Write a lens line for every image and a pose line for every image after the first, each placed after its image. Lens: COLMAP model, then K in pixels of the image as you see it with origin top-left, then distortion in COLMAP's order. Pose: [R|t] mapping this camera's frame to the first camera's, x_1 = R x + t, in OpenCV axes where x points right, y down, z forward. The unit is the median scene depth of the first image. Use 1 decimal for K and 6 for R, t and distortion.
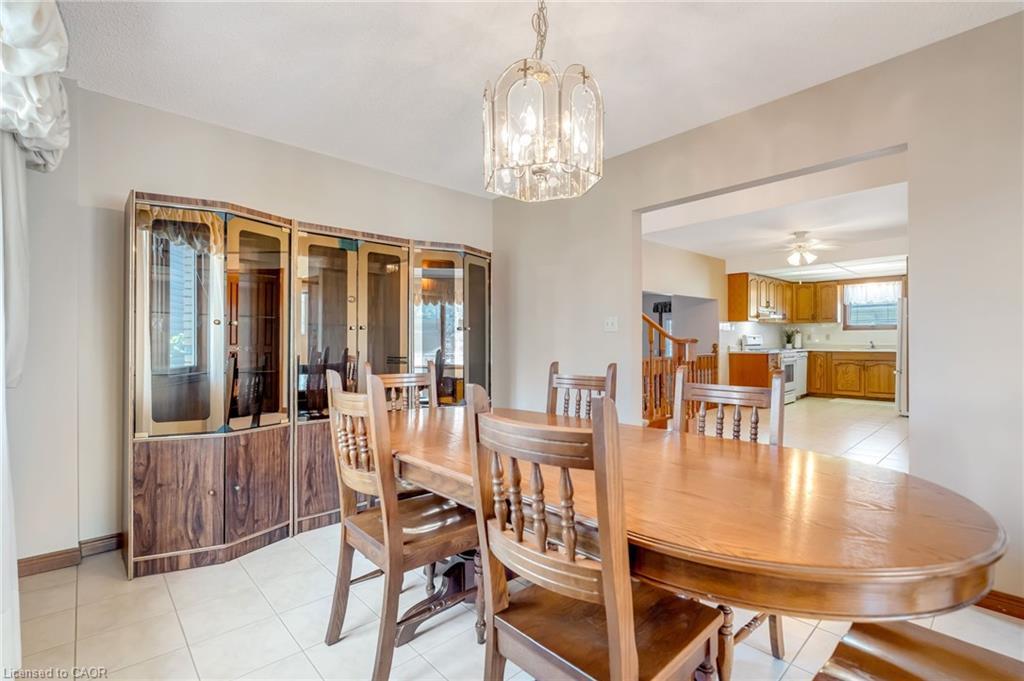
lens RADIAL K [[462.5, 0, 512.0], [0, 462.5, 340.5], [0, 0, 1]] dist [-0.010645, 0.007304]
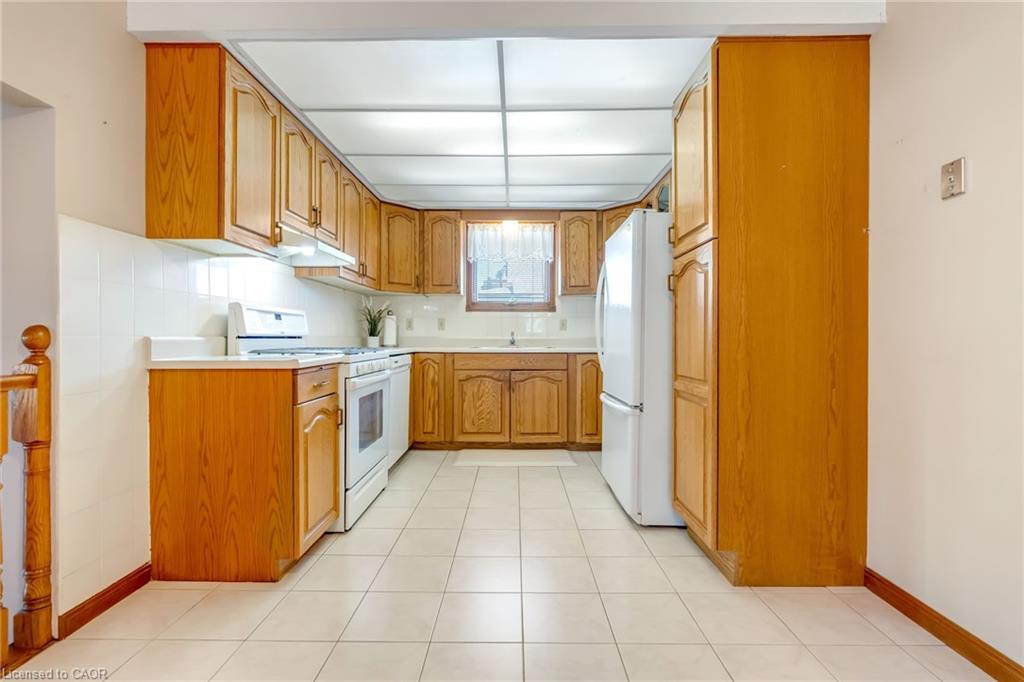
lens RADIAL K [[462.5, 0, 512.0], [0, 462.5, 341.0], [0, 0, 1]] dist [-0.010645, 0.007304]
pose [[0.679203, 0.000028, 0.733950, 0.380638], [-0.002078, 0.999996, 0.001886, 0.010873], [-0.733947, -0.002806, 0.679200, 0.625273]]
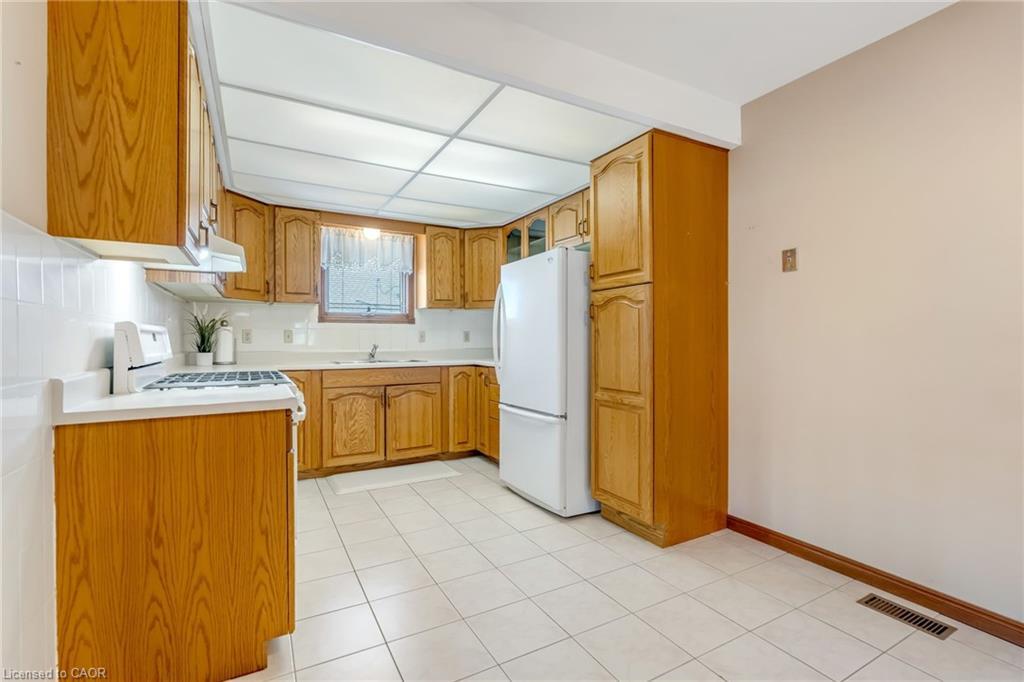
lens RADIAL K [[462.5, 0, 512.0], [0, 462.5, 341.0], [0, 0, 1]] dist [-0.010645, 0.007304]
pose [[0.232917, -0.000866, 0.972496, 0.312846], [0.004036, 0.999992, -0.000076, -0.001871], [-0.972488, 0.003943, 0.232918, 0.718697]]
